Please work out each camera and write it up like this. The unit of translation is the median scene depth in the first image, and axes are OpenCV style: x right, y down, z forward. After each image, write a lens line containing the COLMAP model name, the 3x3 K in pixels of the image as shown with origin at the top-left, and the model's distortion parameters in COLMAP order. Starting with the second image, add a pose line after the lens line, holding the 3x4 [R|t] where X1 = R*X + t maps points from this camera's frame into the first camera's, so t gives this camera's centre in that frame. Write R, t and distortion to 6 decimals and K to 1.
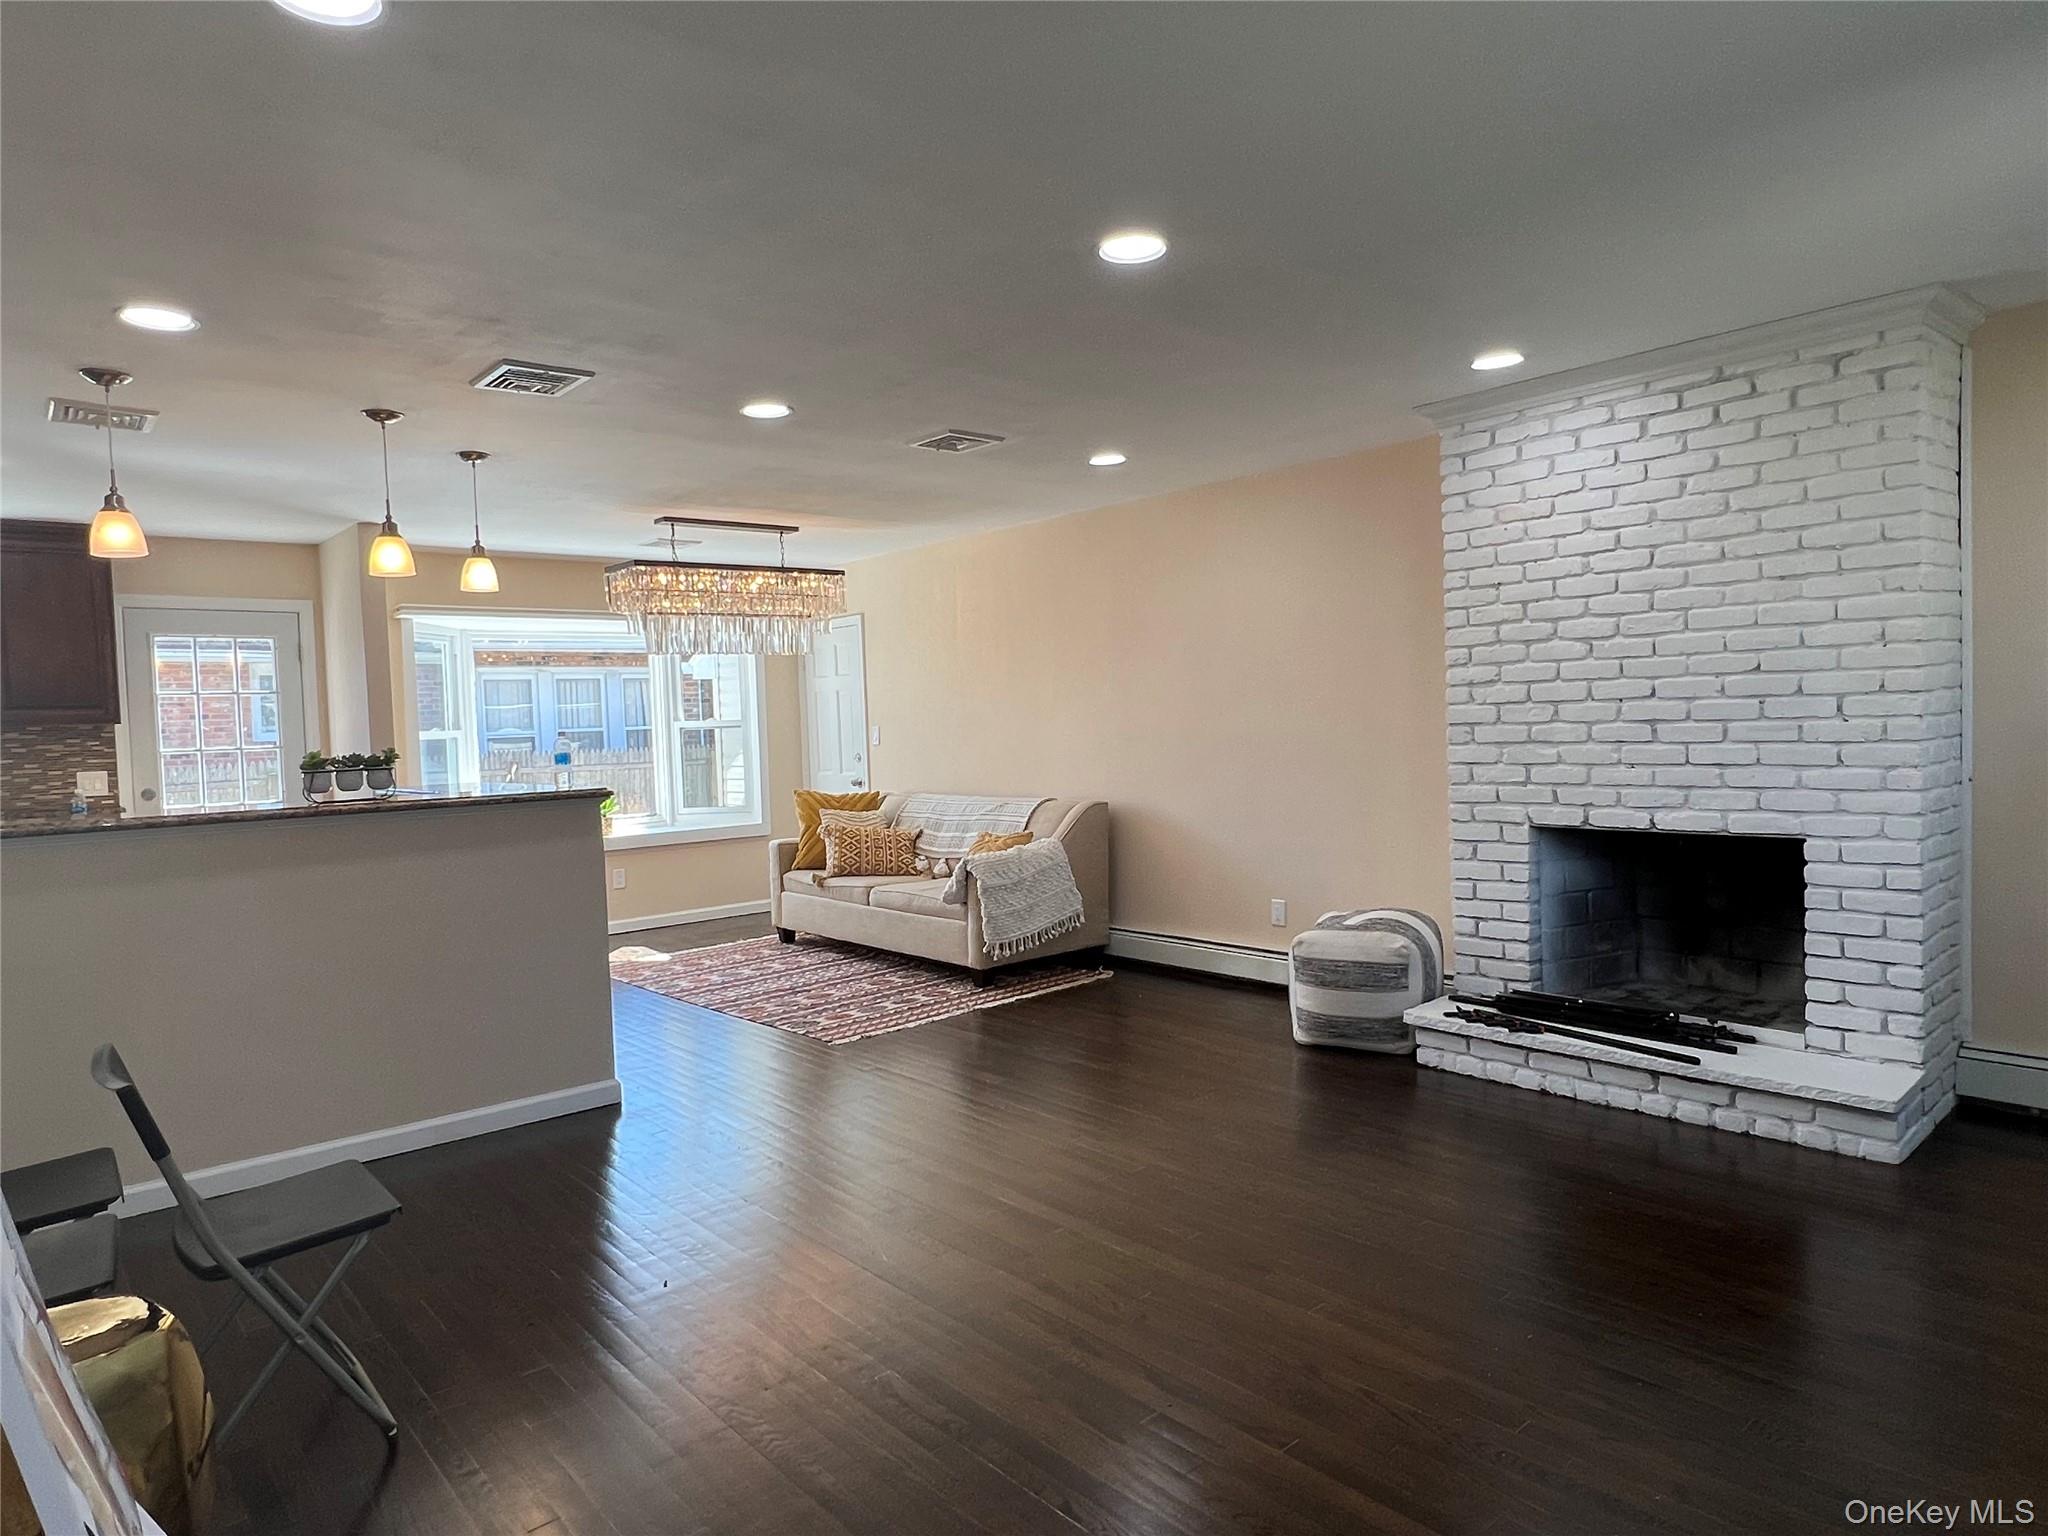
lens RADIAL K [[1231.4, 0, 1006.2], [0, 1231.4, 774.1], [0, 0, 1]] dist [-0.006281, 0.000393]
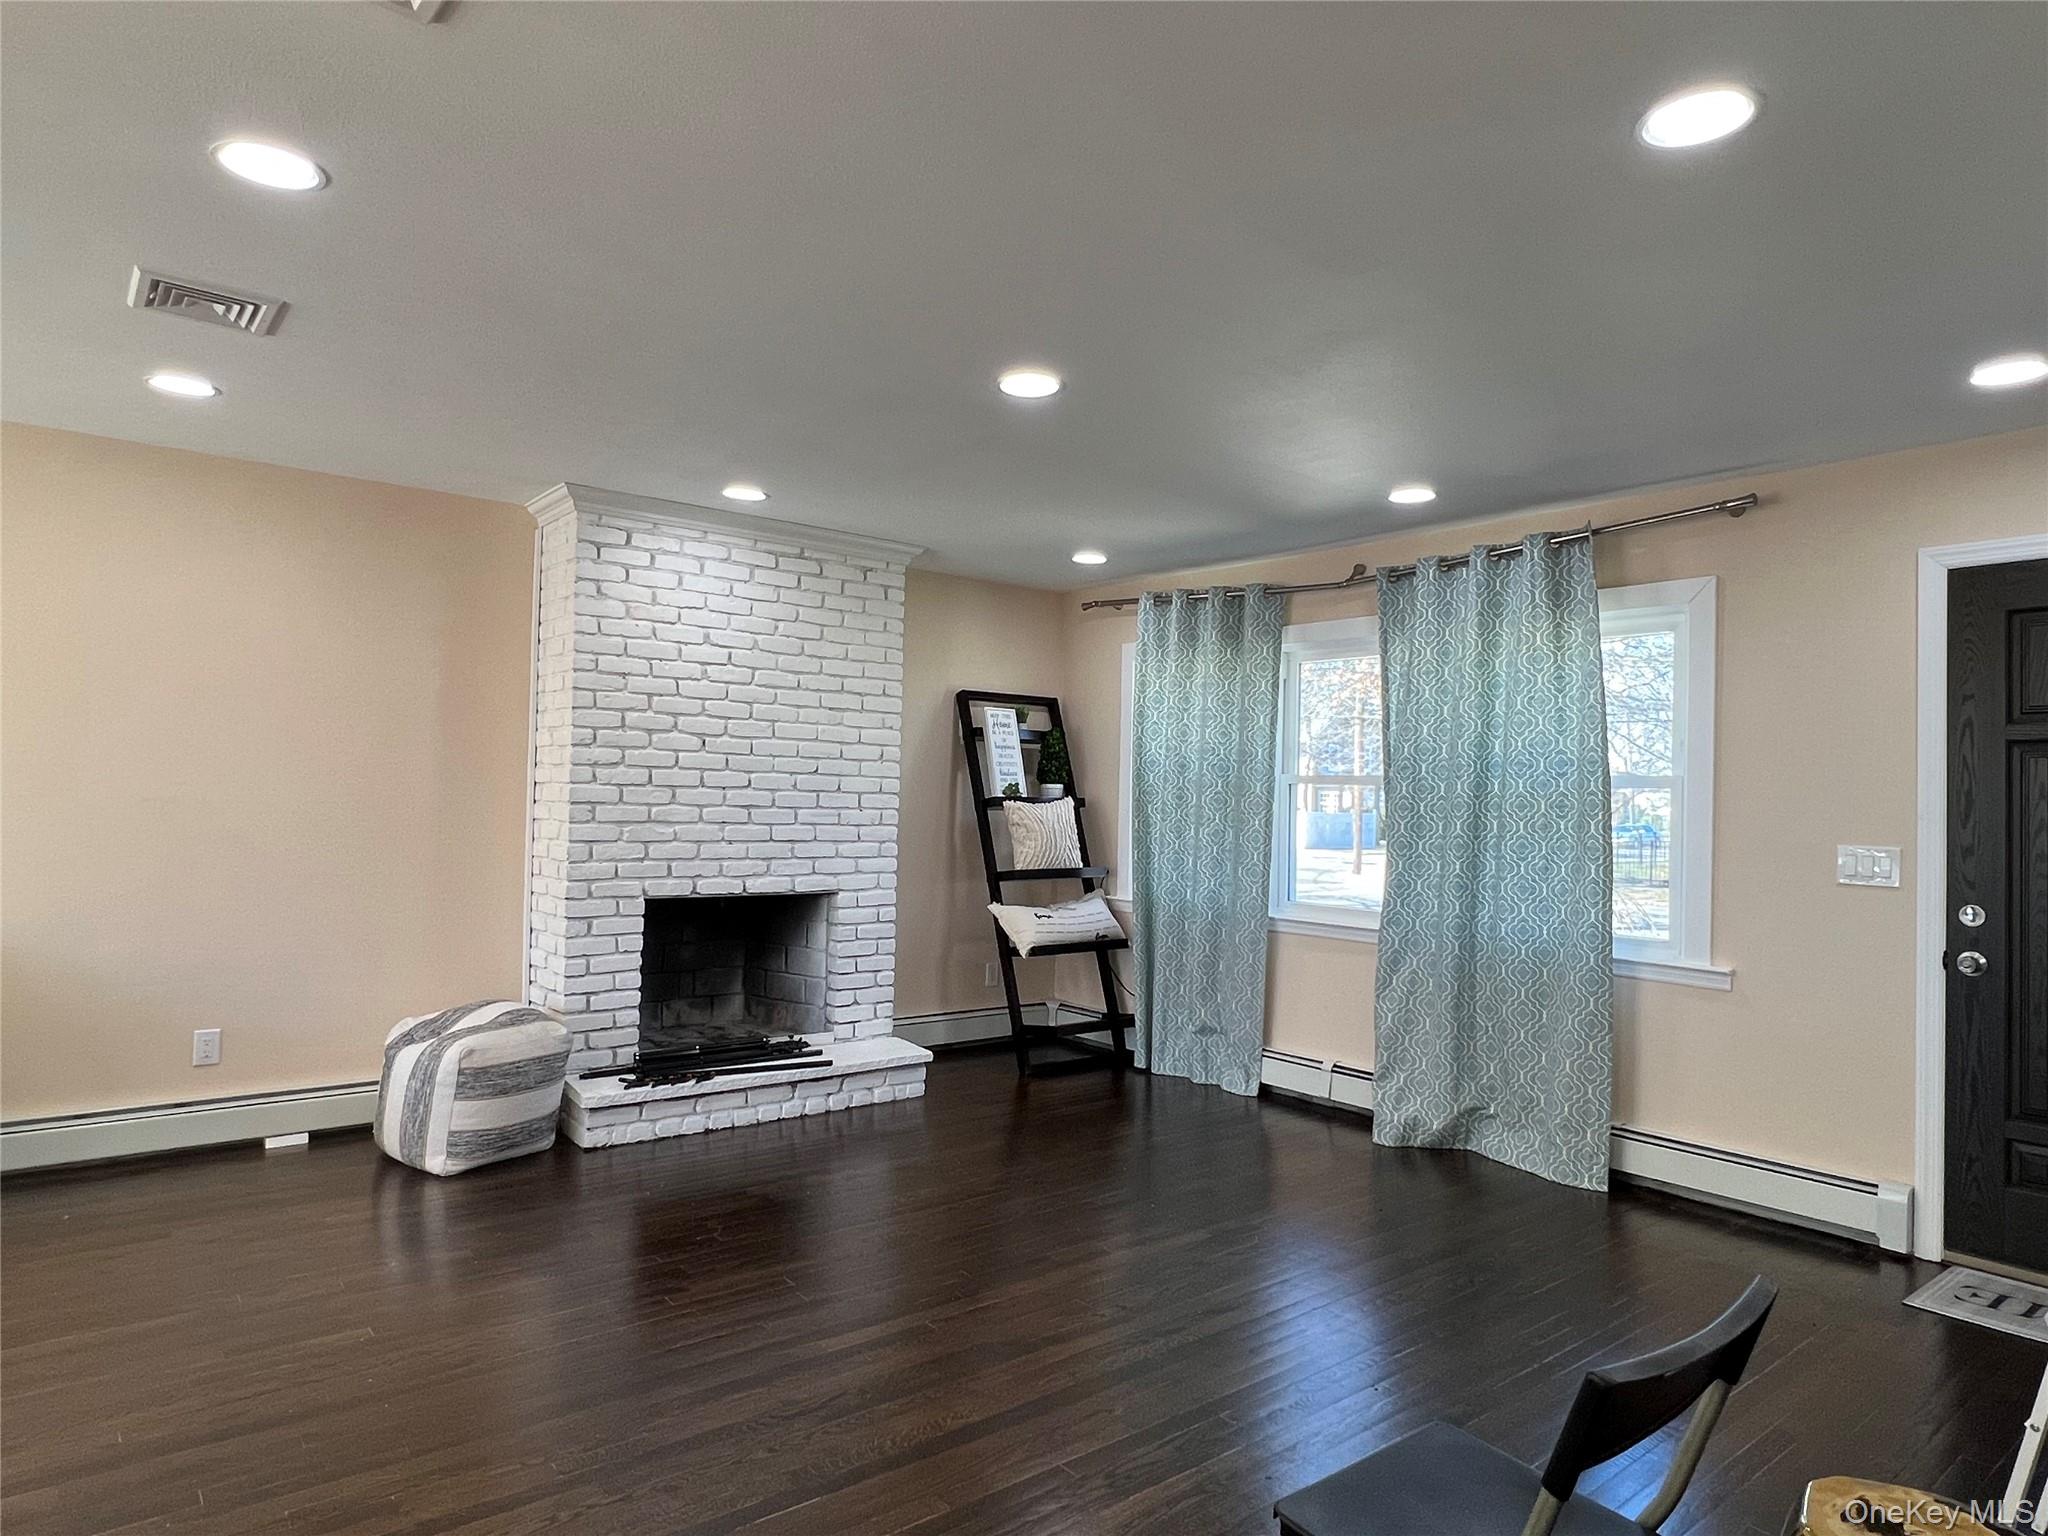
lens RADIAL K [[1231.4, 0, 1012.3], [0, 1231.4, 774.1], [0, 0, 1]] dist [-0.006281, 0.000393]
pose [[0.024471, 0.056107, 0.998125, -0.657632], [0.018526, 0.998227, -0.056567, -0.000188], [-0.999529, 0.019876, 0.023388, 0.640982]]
